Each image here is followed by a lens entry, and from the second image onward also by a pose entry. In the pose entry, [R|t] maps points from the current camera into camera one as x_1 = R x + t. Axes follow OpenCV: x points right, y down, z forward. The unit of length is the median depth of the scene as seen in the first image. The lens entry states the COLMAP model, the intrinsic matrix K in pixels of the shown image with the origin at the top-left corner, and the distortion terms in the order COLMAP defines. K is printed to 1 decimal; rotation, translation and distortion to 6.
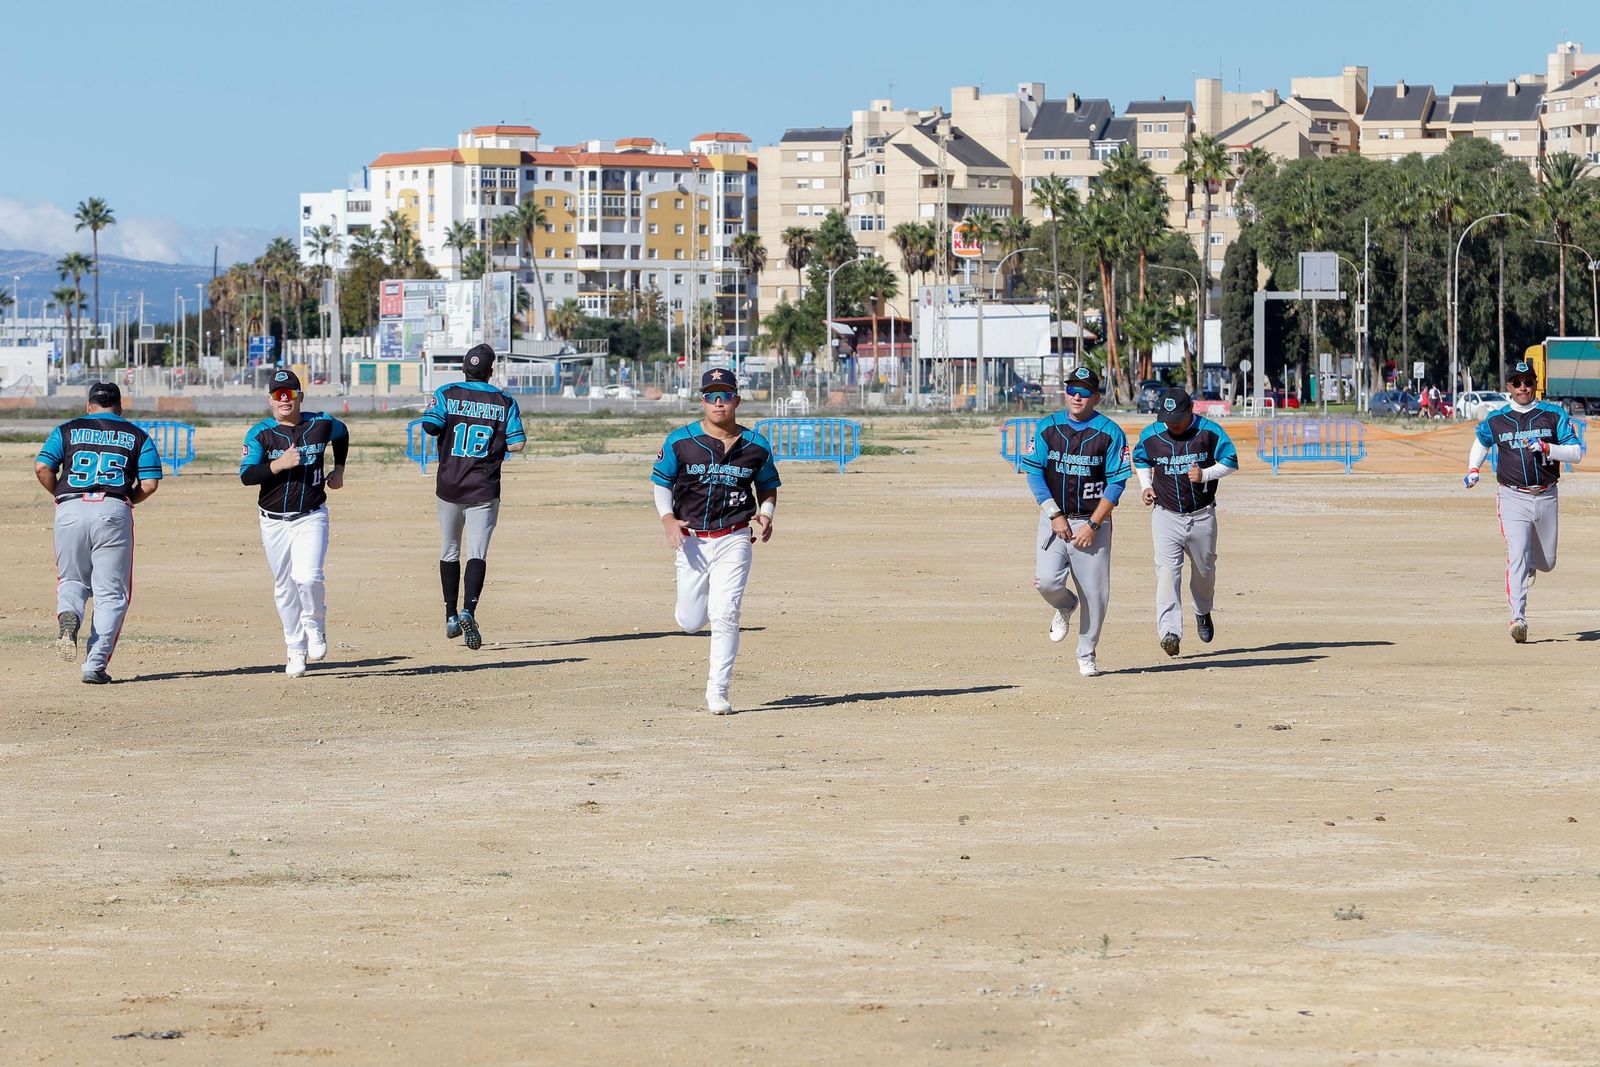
lens RADIAL K [[7013.3, 0, 800.0], [0, 7013.3, 533.5], [0, 0, 1]] dist [-0.007910, 11.830284]
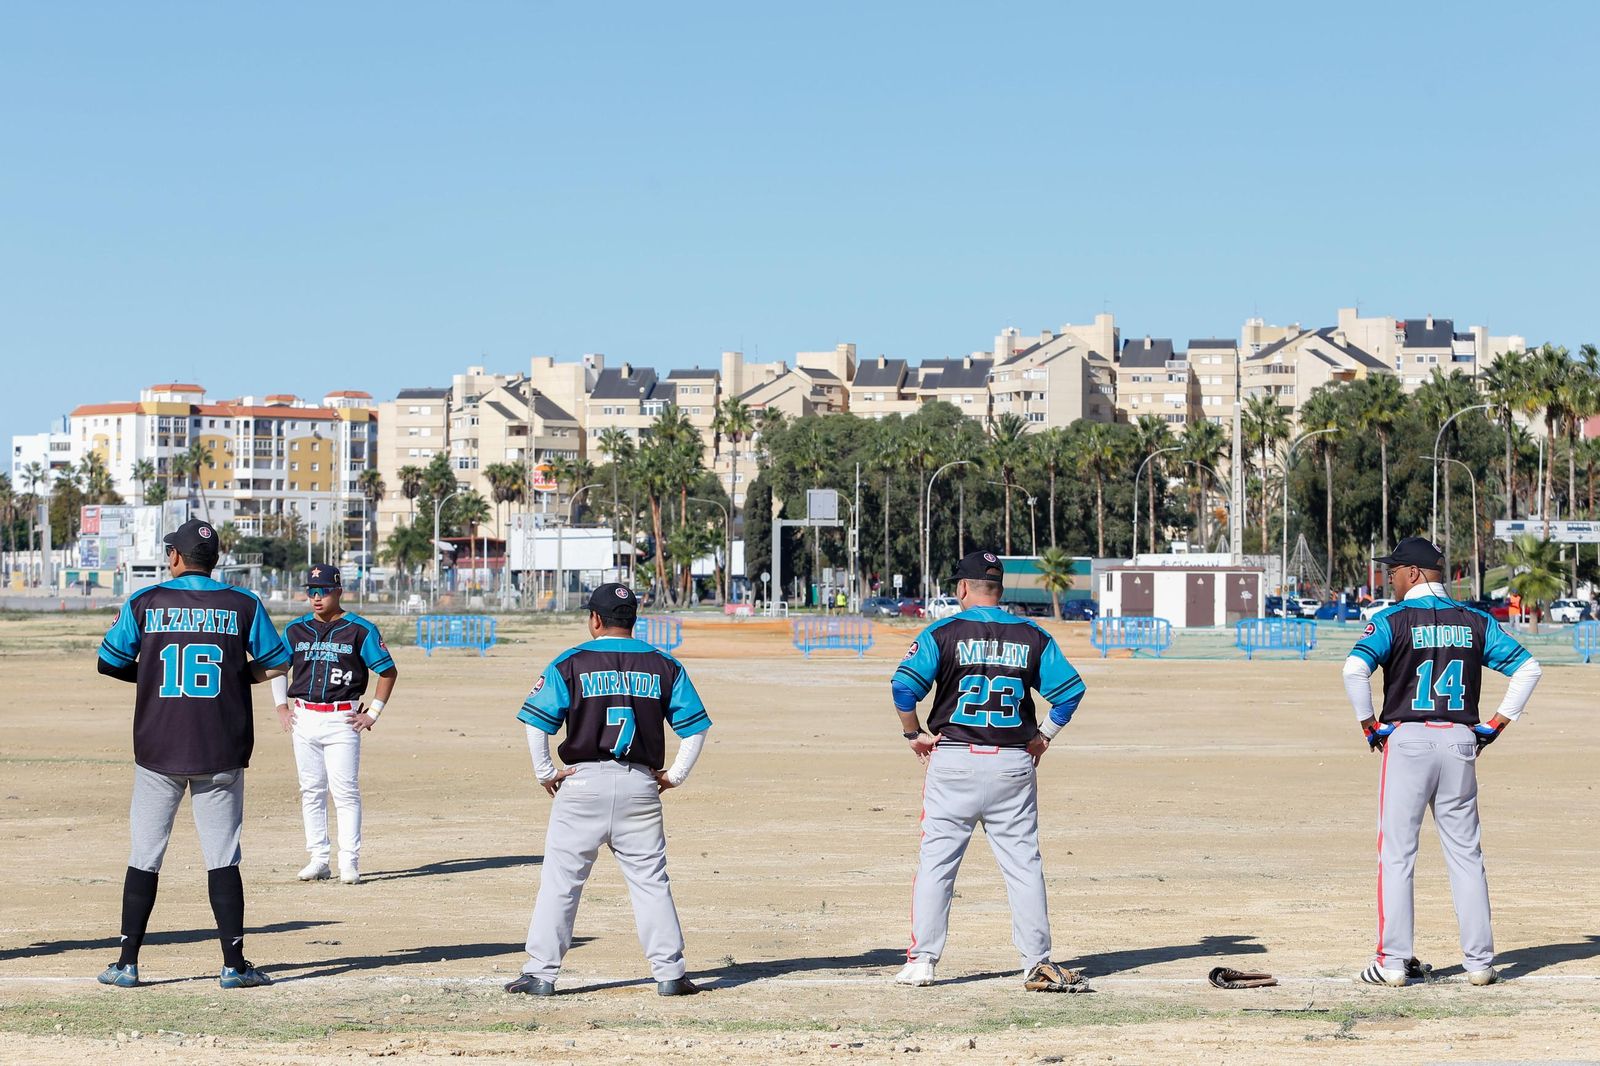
lens RADIAL K [[7013.3, 0, 800.0], [0, 7013.3, 533.0], [0, 0, 1]] dist [-0.007910, 11.830284]
pose [[0.996062, 0.005832, 0.088469, -0.042814], [-0.003240, 0.999562, -0.029416, 0.005740], [-0.088602, 0.029013, 0.995644, -0.275970]]
